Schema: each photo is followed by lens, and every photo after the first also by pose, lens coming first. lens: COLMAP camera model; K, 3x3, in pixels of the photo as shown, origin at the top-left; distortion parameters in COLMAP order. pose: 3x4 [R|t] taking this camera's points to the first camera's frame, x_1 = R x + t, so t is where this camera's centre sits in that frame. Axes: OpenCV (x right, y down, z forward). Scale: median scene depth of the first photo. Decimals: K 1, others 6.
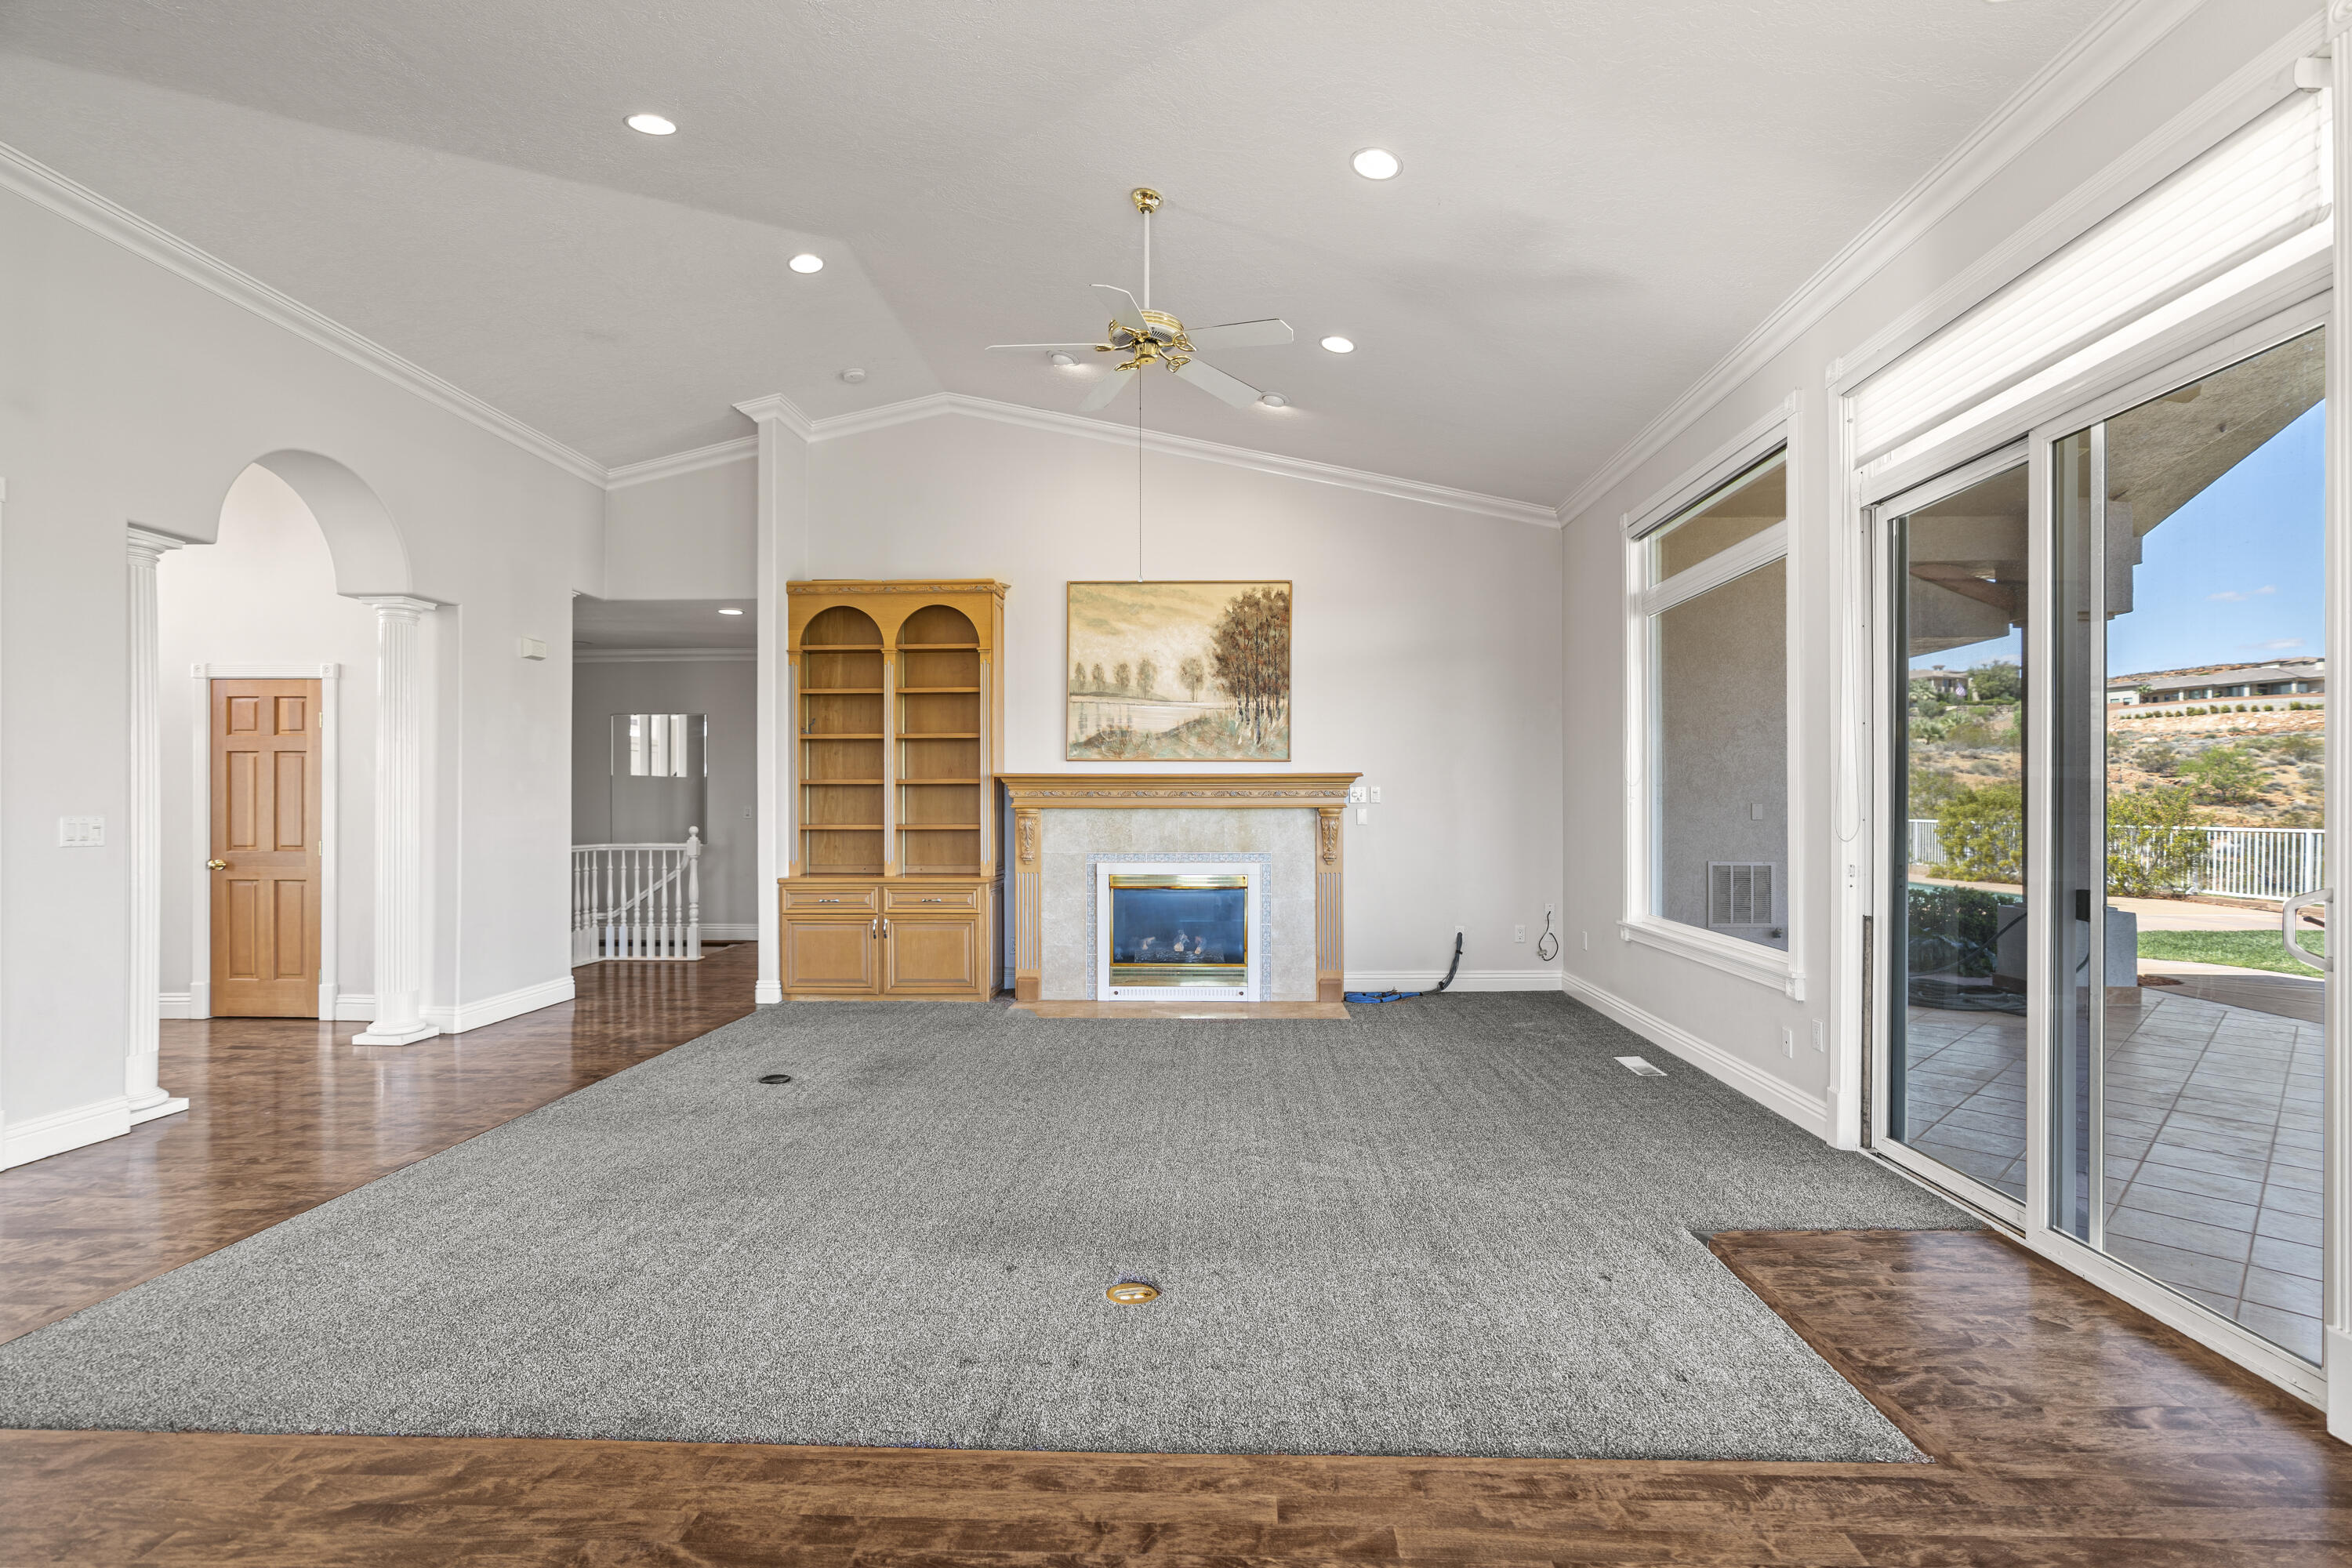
lens RADIAL K [[1063.6, 0, 1162.3], [0, 1063.6, 802.0], [0, 0, 1]] dist [-0.011025, 0.004766]
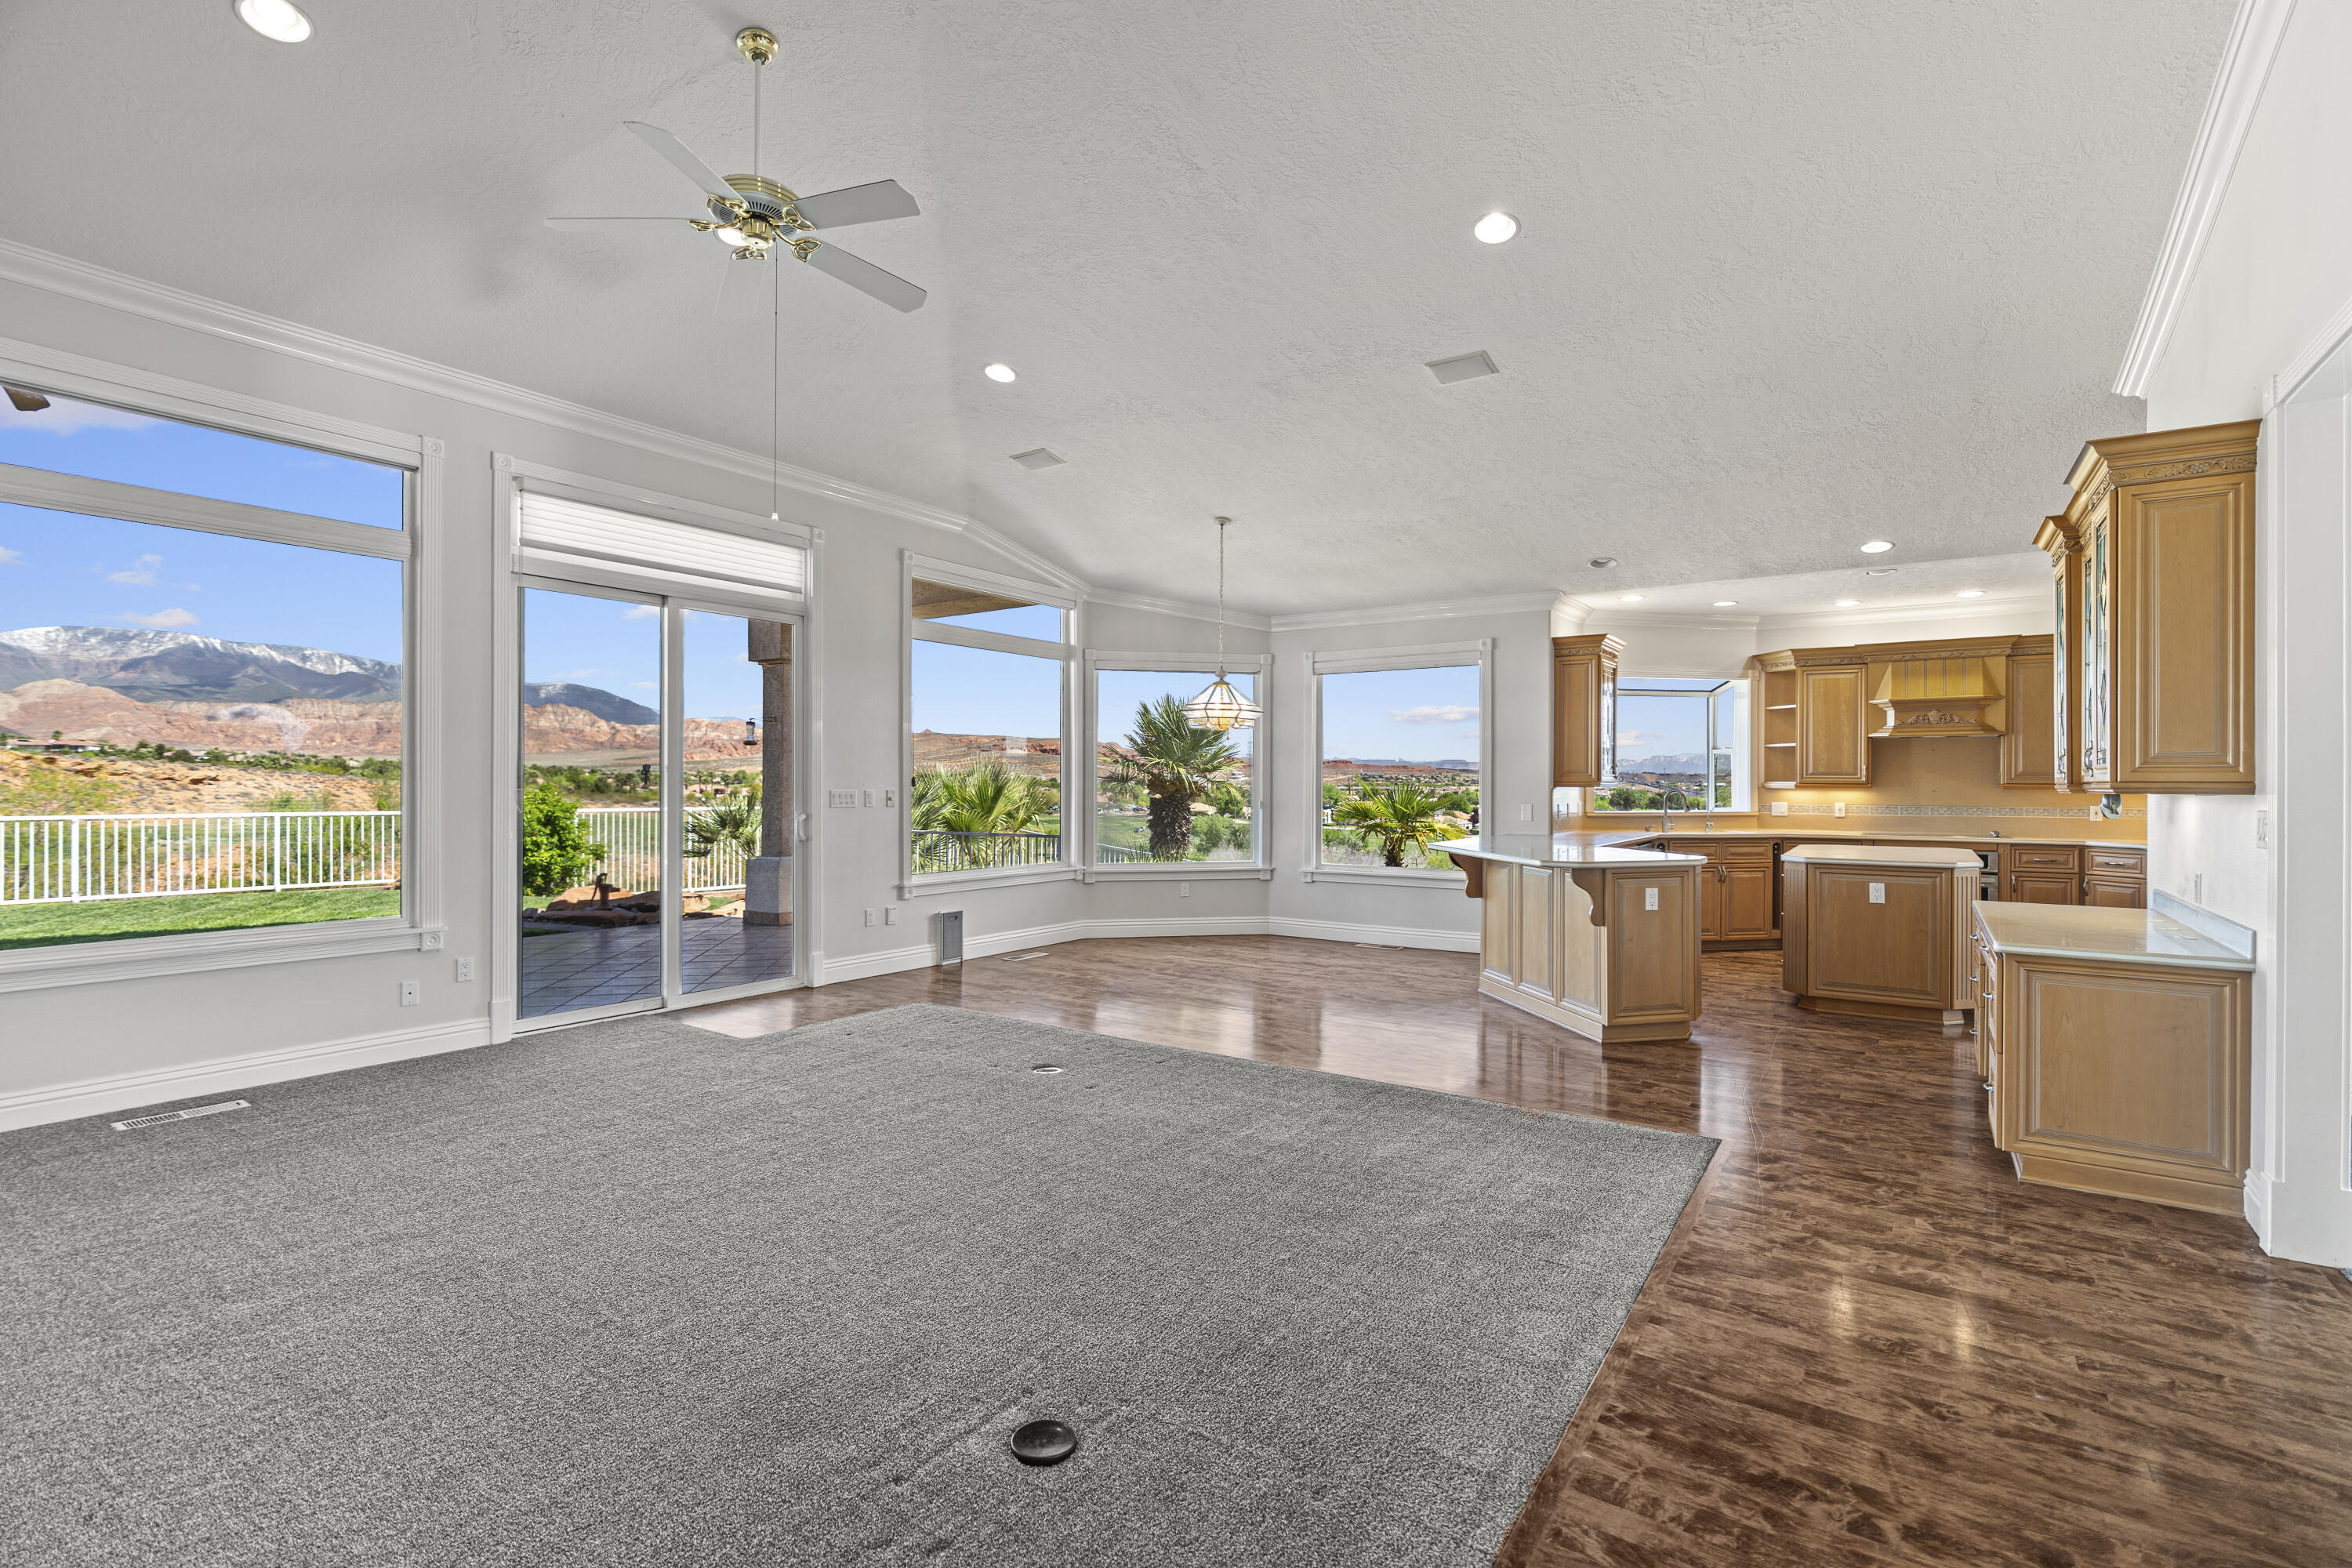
lens RADIAL K [[1063.6, 0, 1190.6], [0, 1063.6, 784.1], [0, 0, 1]] dist [-0.011025, 0.004766]
pose [[-0.846561, -0.002193, 0.532287, -0.443394], [-0.004303, 0.999987, -0.002724, 0.000143], [-0.532274, -0.004596, -0.846559, 0.912079]]
